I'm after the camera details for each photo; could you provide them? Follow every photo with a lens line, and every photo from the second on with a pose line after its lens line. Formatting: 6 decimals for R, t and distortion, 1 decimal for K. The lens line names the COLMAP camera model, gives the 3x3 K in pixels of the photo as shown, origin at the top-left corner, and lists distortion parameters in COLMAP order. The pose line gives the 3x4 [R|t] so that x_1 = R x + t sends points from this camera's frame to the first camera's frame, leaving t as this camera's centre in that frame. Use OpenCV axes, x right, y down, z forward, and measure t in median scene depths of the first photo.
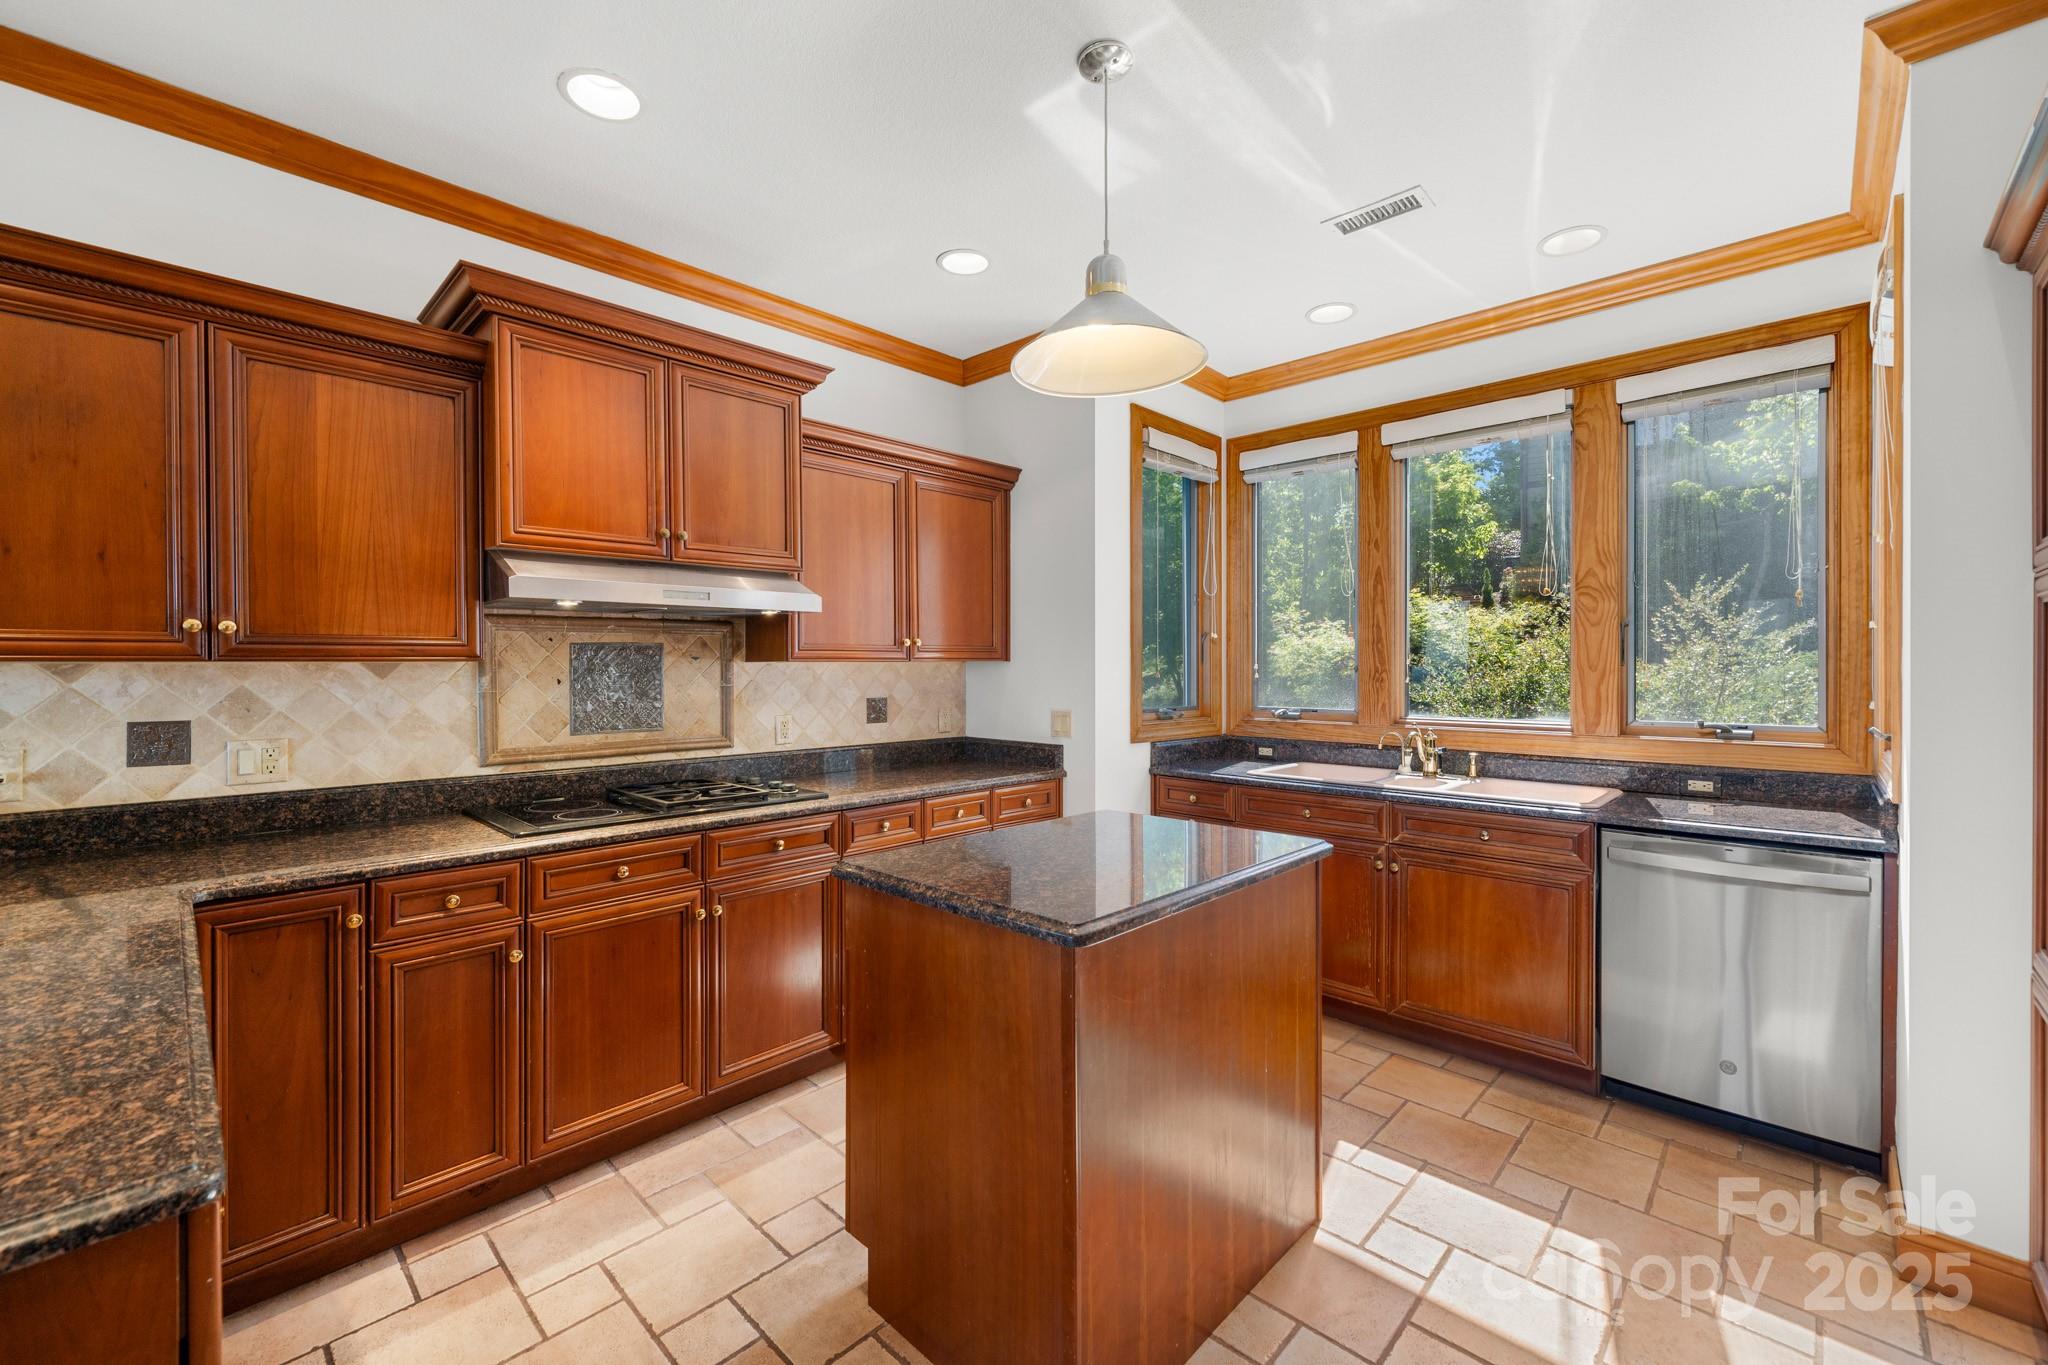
lens RADIAL K [[819.8, 0, 1016.8], [0, 819.8, 670.9], [0, 0, 1]] dist [0.002801, 0.000241]
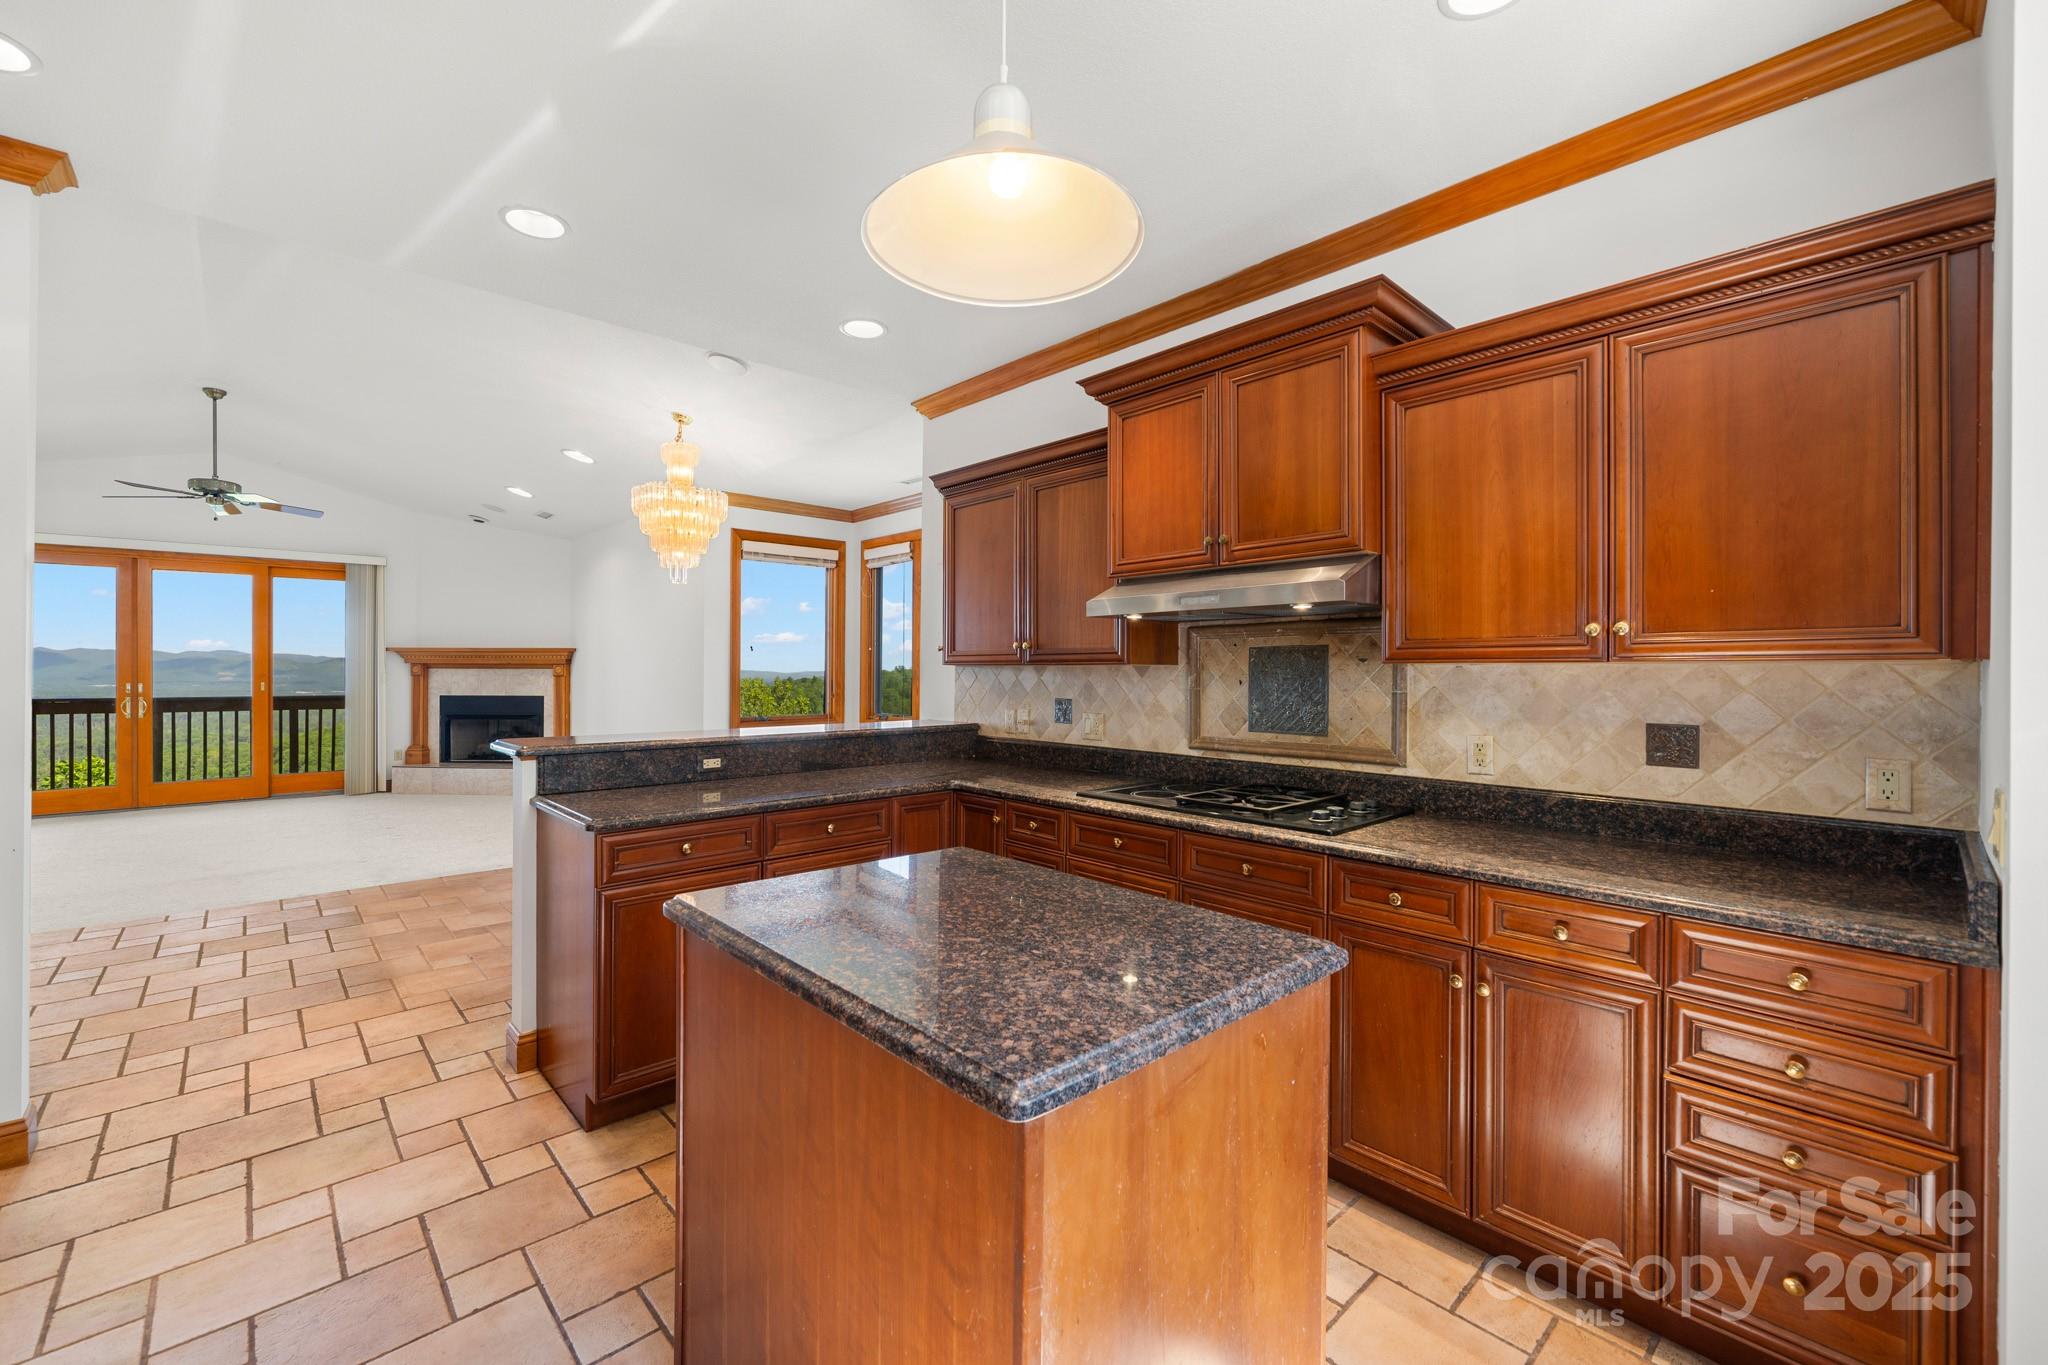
lens RADIAL K [[819.8, 0, 1007.3], [0, 819.8, 668.9], [0, 0, 1]] dist [0.002801, 0.000241]
pose [[-0.040054, 0.004407, -0.999188, 0.504098], [-0.006150, 0.999970, 0.004657, -0.007612], [0.999179, 0.006331, -0.040026, 0.635570]]
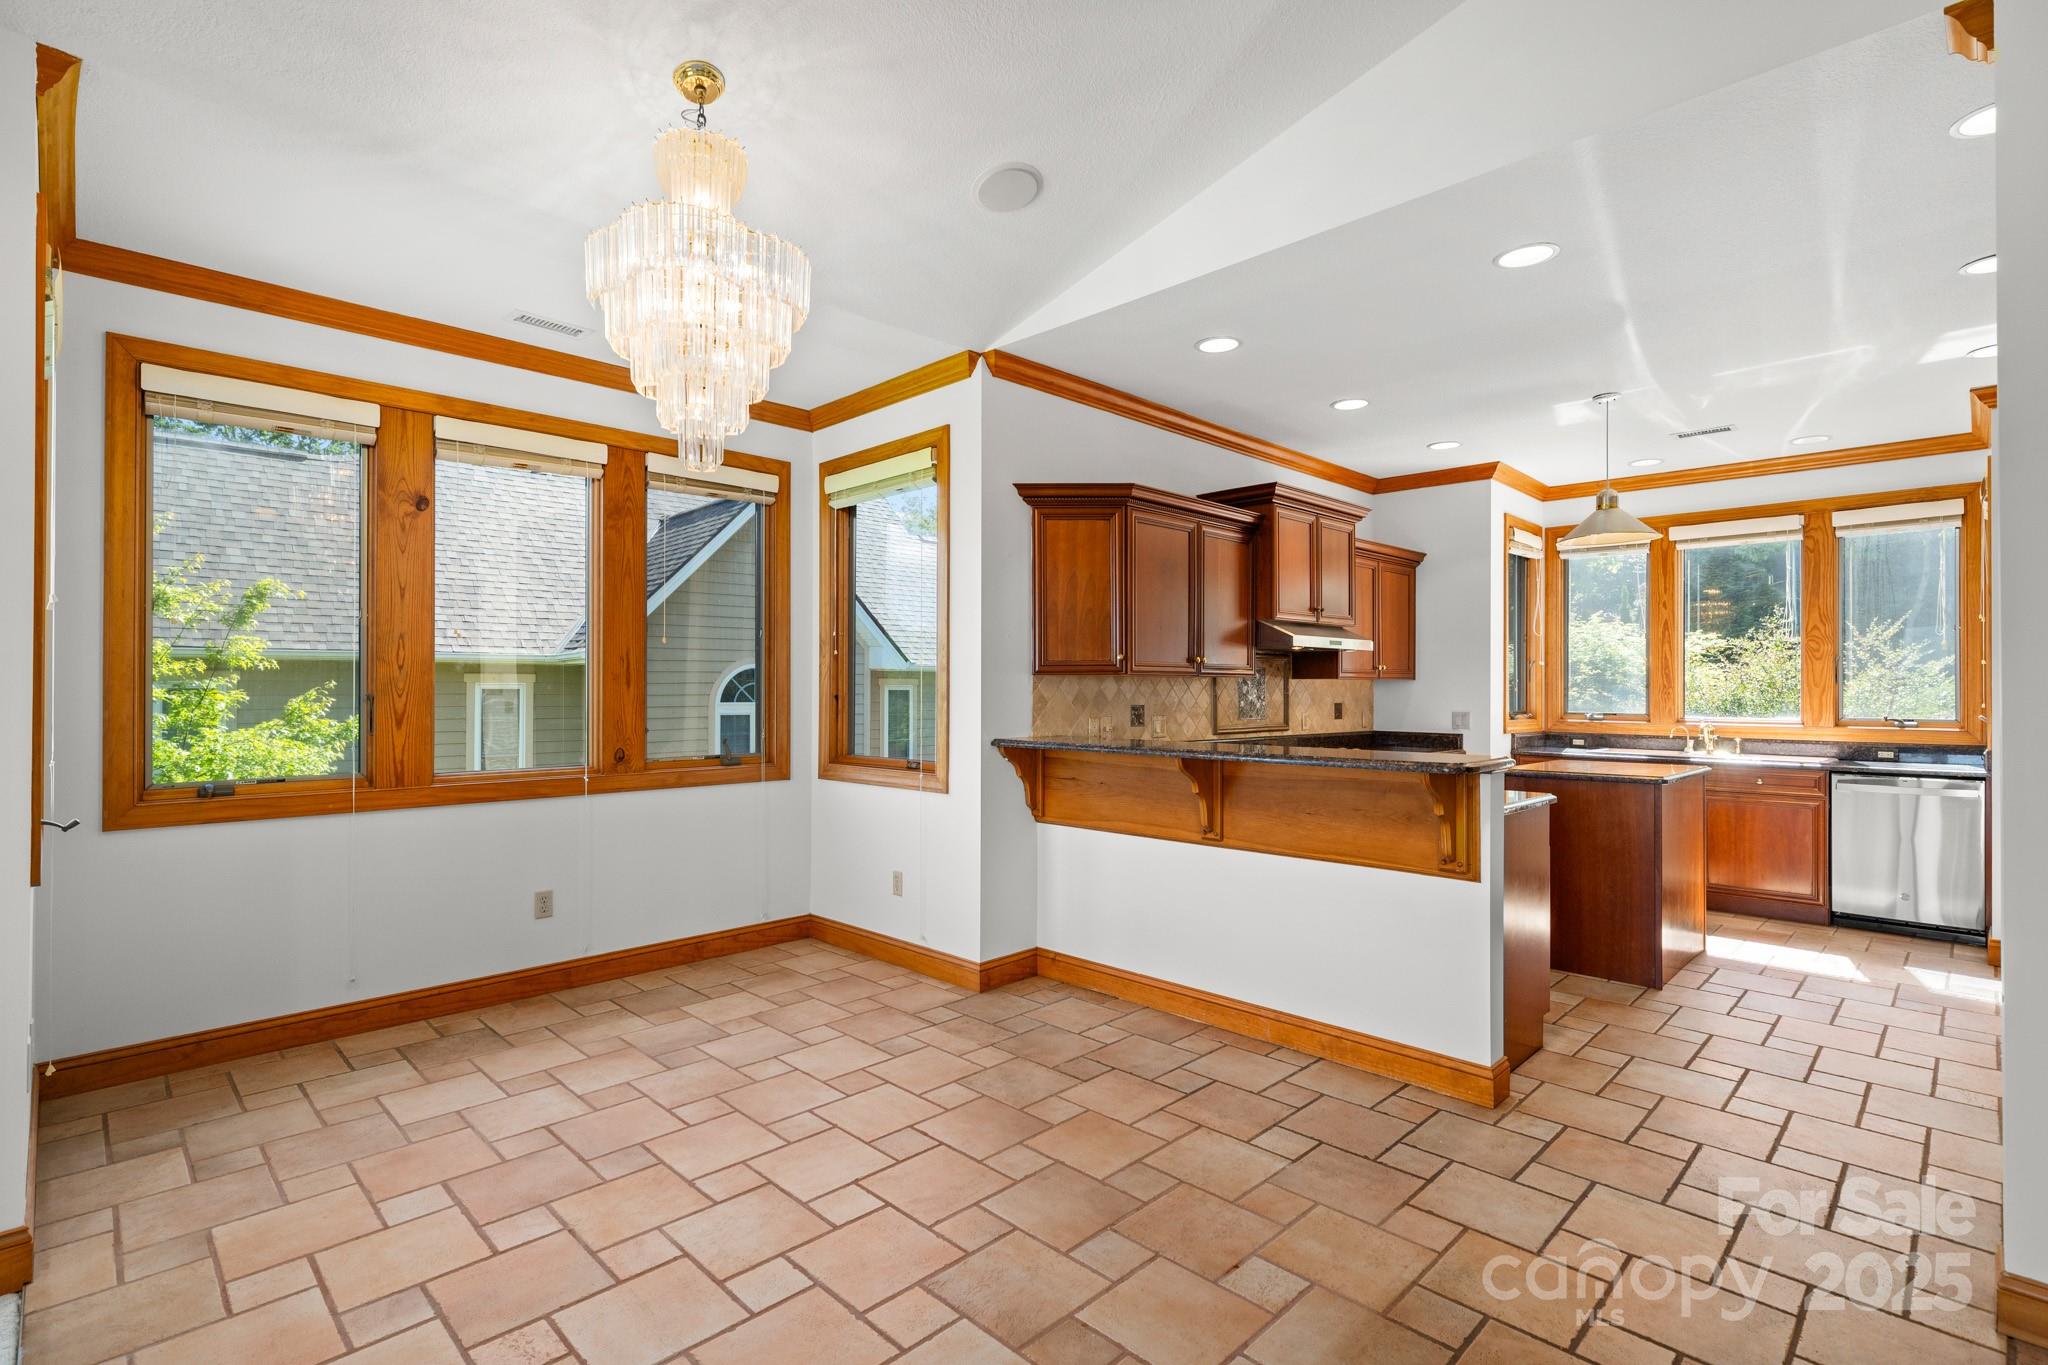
lens RADIAL K [[976.2, 0, 1005.0], [0, 976.2, 686.7], [0, 0, 1]] dist [0.011072, 0.000480]
pose [[0.999914, 0.006631, -0.011298, -0.906554], [-0.006707, 0.999955, -0.006734, 0.022678], [0.011253, 0.006809, 0.999913, -0.993168]]
